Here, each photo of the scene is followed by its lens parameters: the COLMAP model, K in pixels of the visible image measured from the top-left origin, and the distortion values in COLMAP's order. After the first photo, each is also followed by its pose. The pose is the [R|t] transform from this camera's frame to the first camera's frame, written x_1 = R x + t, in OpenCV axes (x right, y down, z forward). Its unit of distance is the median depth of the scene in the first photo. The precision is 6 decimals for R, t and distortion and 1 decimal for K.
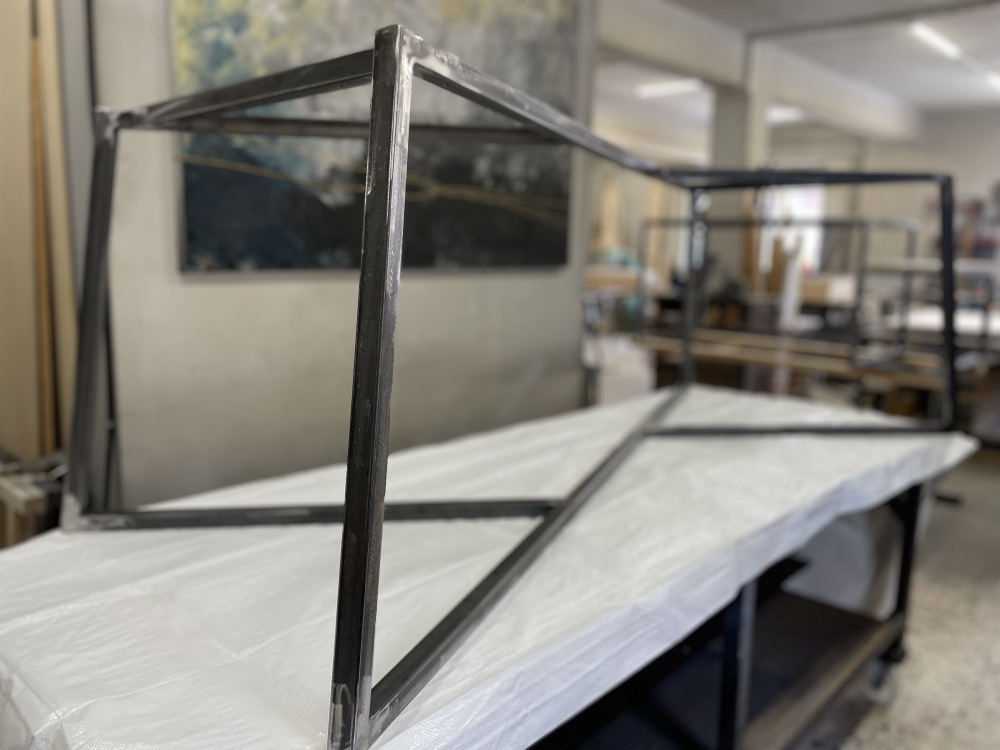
lens RADIAL K [[760.2, 0, 508.9], [0, 760.2, 369.5], [0, 0, 1]] dist [0.050544, -0.084973]
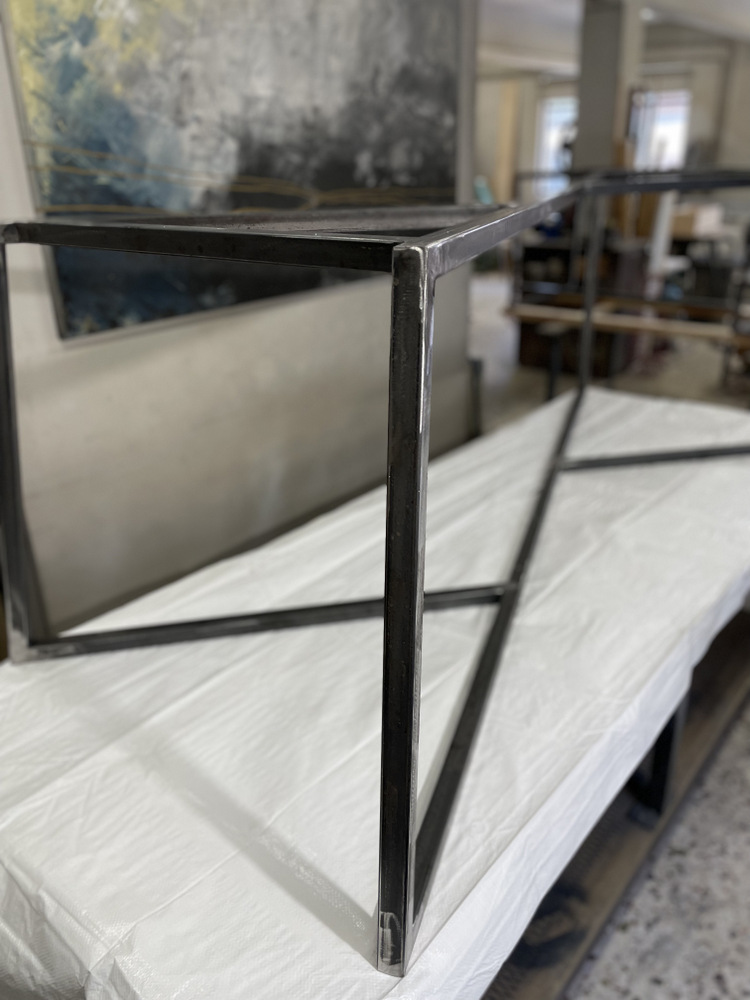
lens RADIAL K [[760.2, 0, 375.7], [0, 760.2, 495.4], [0, 0, 1]] dist [0.050544, -0.084973]
pose [[0.997705, -0.062613, 0.025779, -0.130820], [0.054001, 0.965447, 0.254942, -0.226047], [-0.040851, -0.252965, 0.966613, 0.085097]]
